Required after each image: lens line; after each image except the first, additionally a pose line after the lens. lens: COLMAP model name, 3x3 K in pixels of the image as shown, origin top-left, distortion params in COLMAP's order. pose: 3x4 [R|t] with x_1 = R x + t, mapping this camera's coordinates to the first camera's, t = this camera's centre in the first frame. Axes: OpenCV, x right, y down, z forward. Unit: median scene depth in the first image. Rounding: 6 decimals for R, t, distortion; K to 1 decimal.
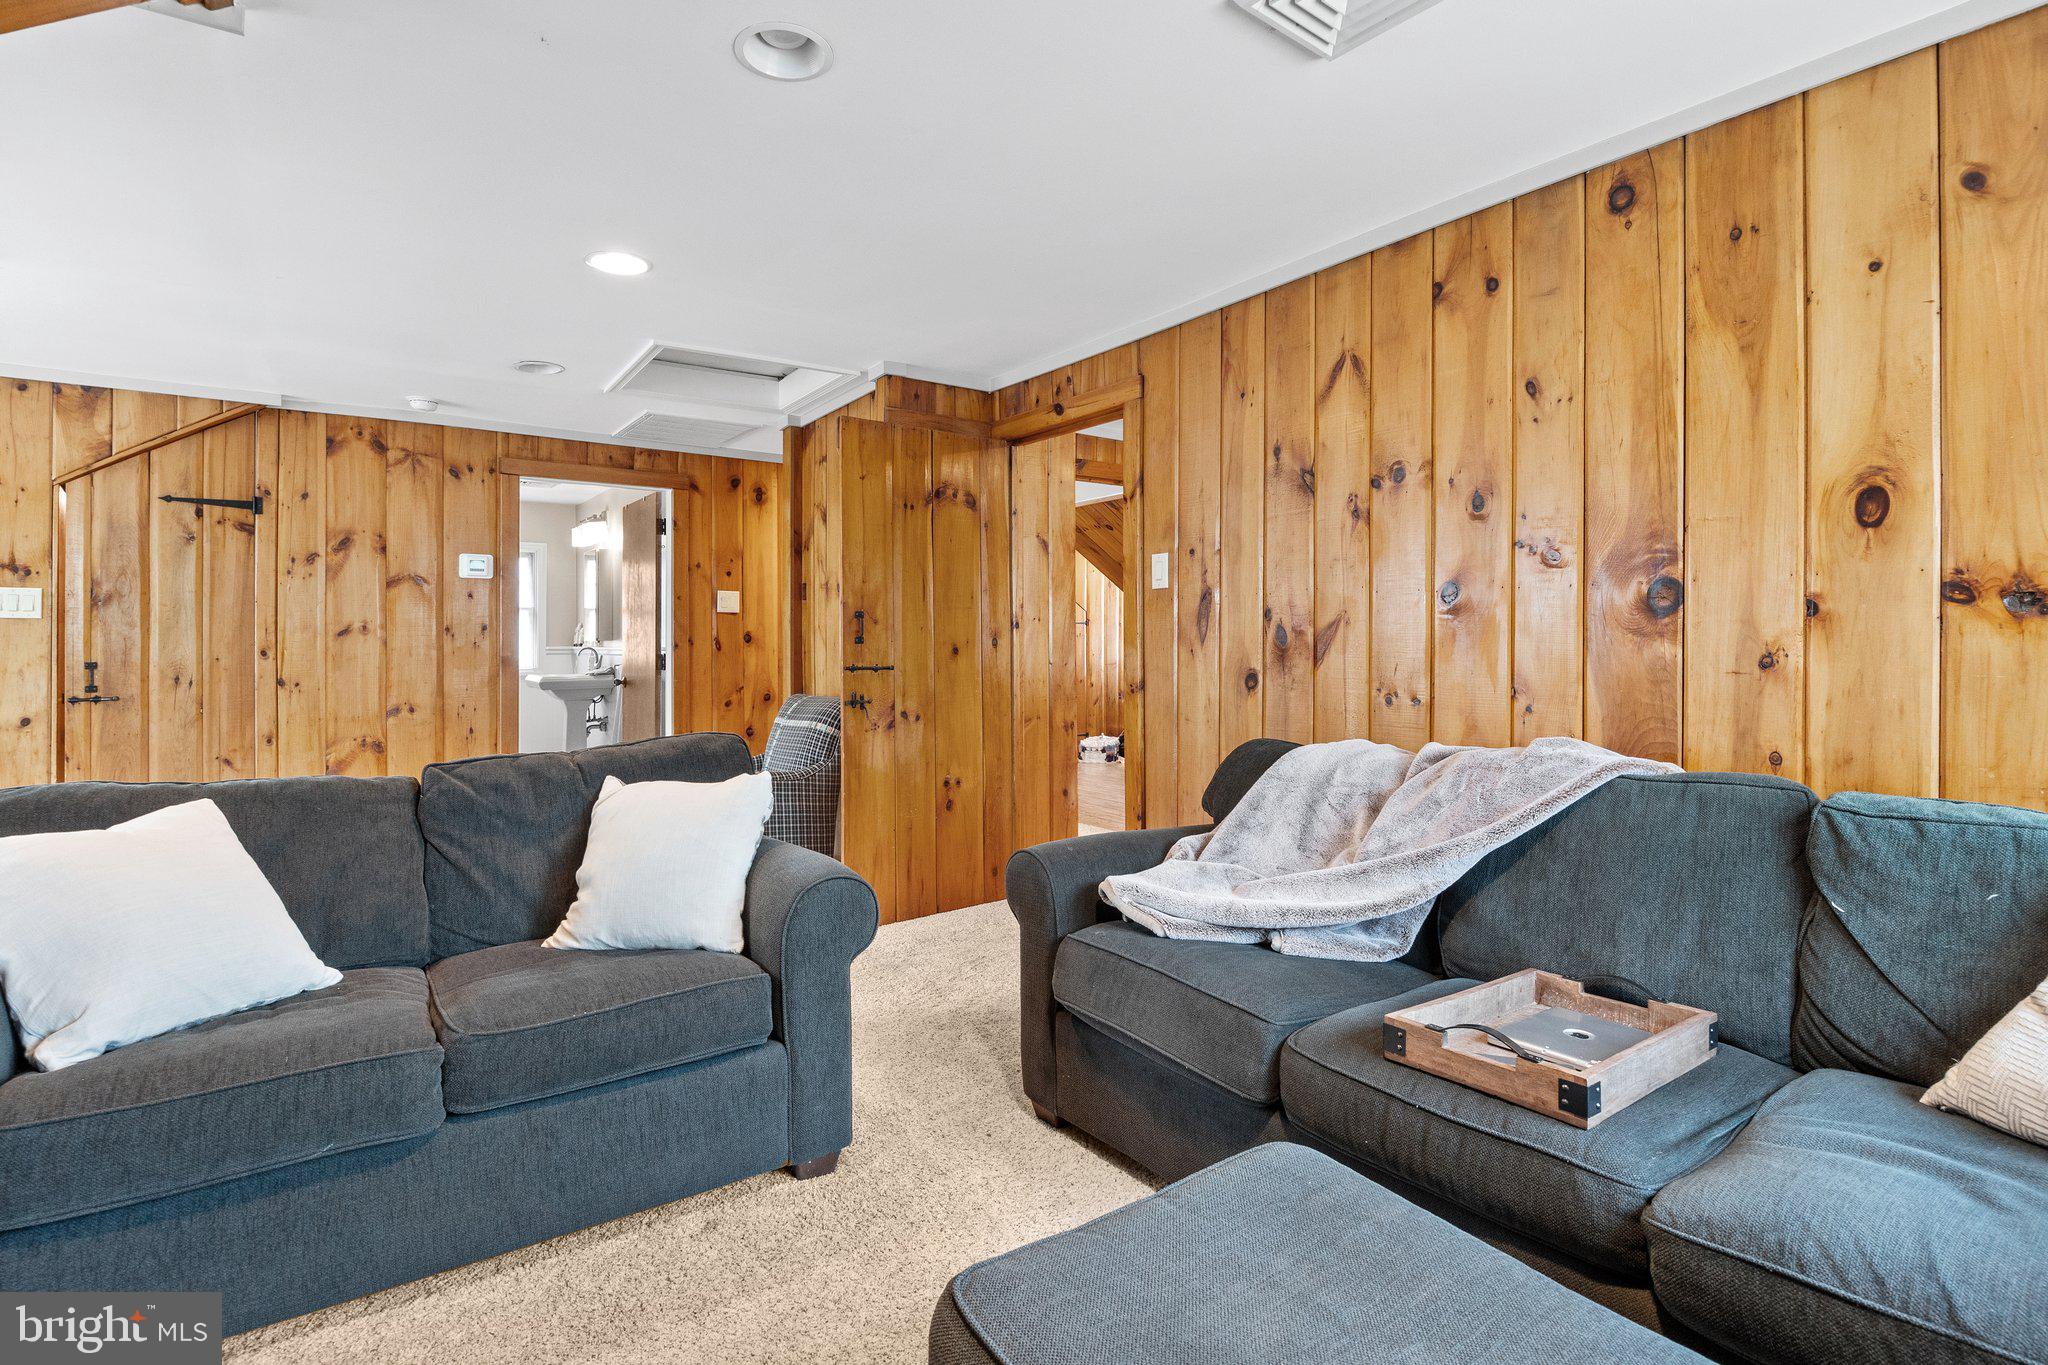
lens RADIAL K [[977.6, 0, 1031.4], [0, 977.6, 634.2], [0, 0, 1]] dist [-0.011172, 0.001249]
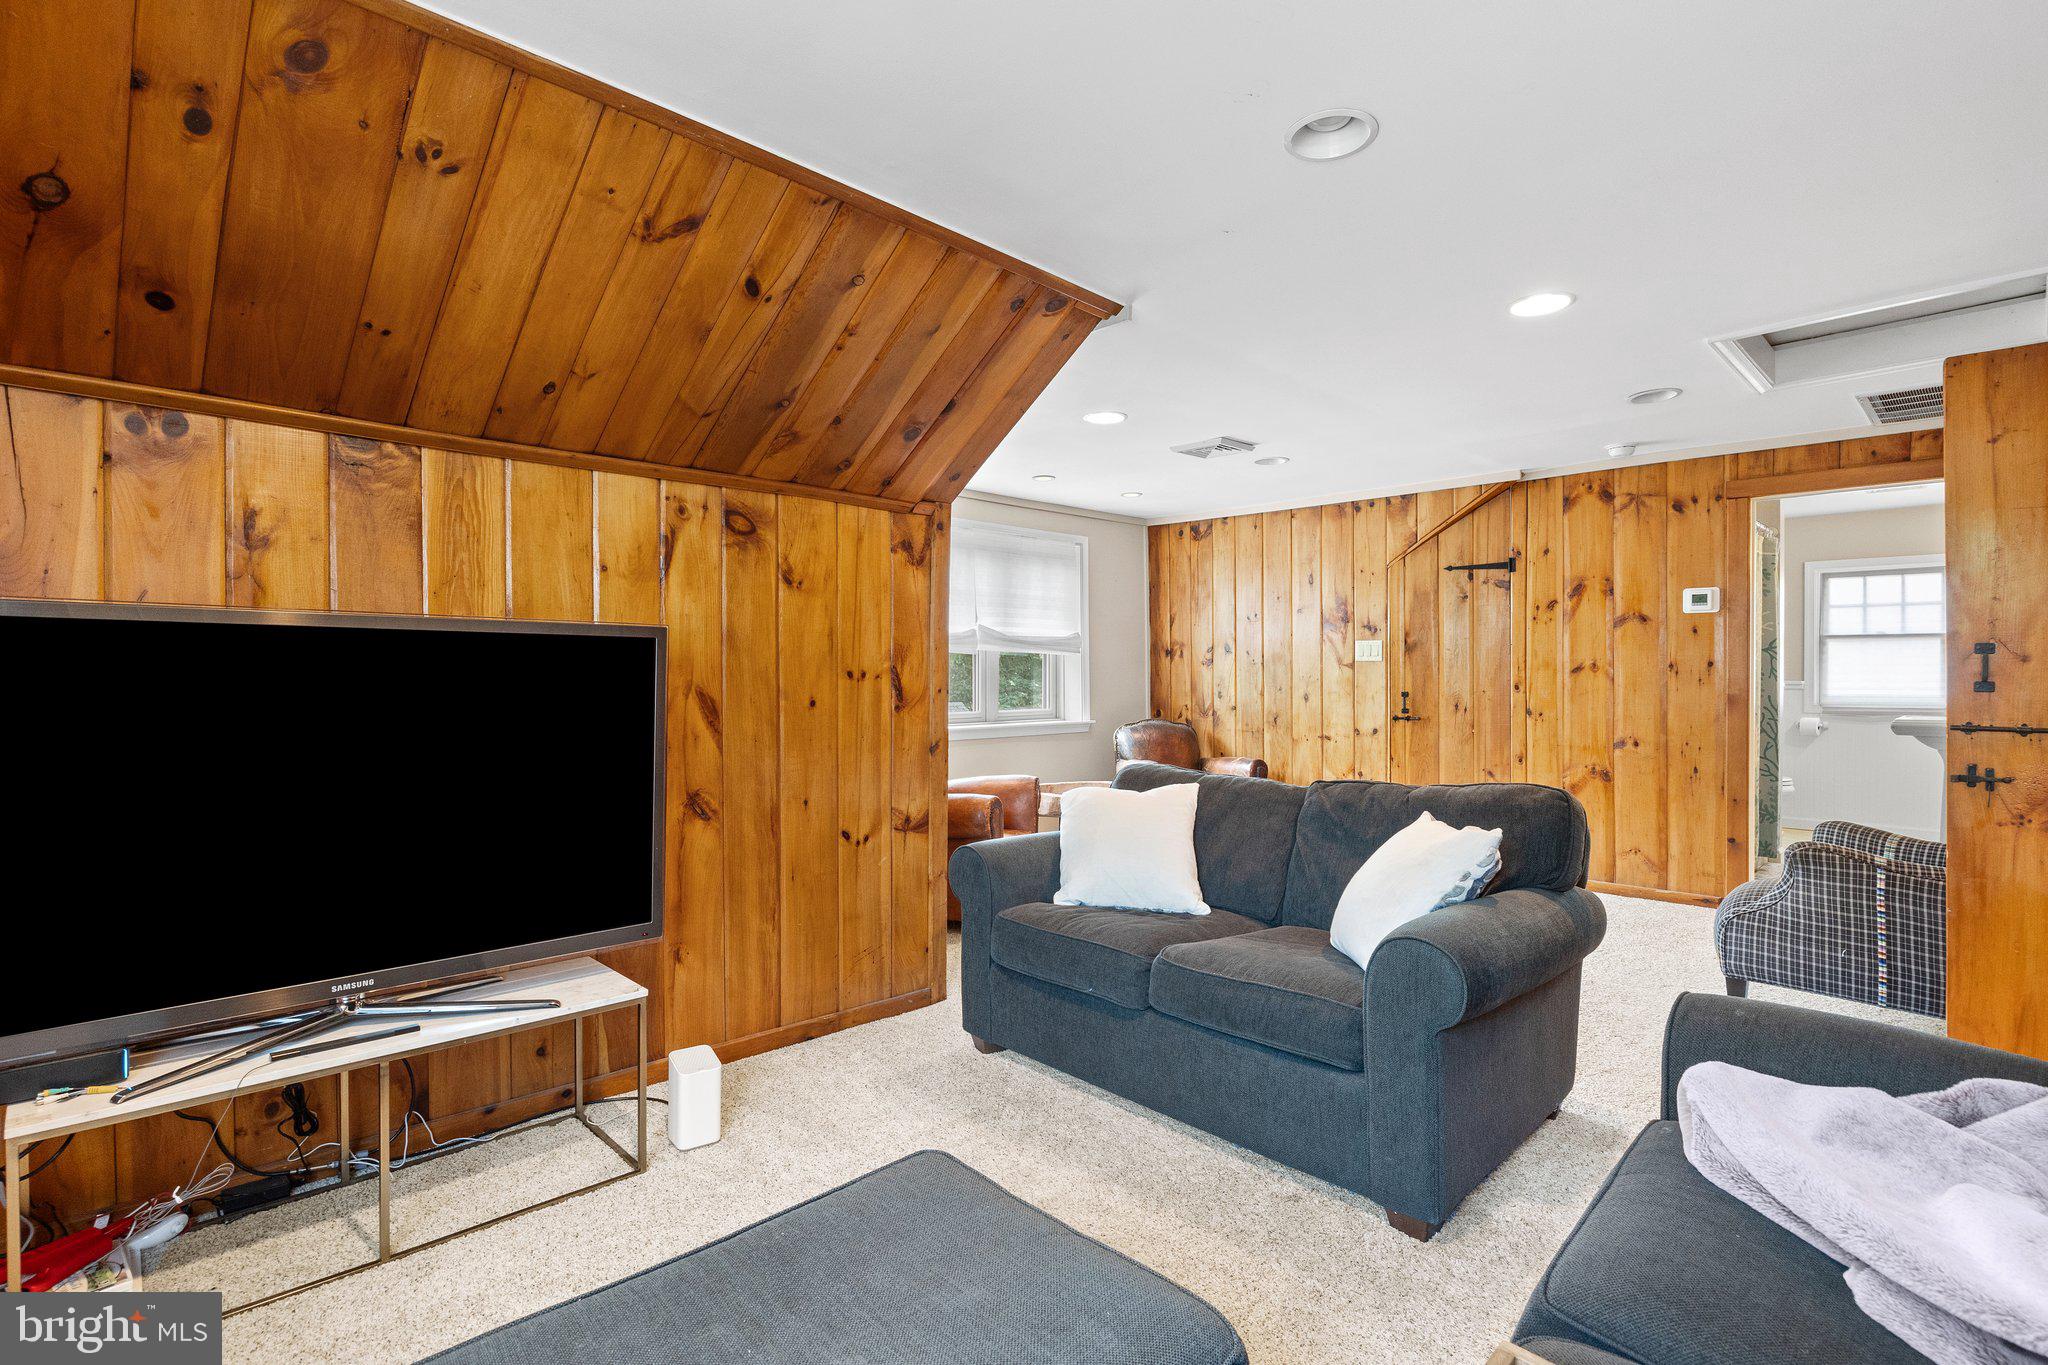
lens RADIAL K [[977.6, 0, 1027.1], [0, 977.6, 685.7], [0, 0, 1]] dist [-0.011172, 0.001249]
pose [[0.161772, 0.017212, -0.986678, 0.305425], [0.008814, 0.999783, 0.018886, -0.010471], [0.986789, -0.011751, 0.161585, 0.206979]]
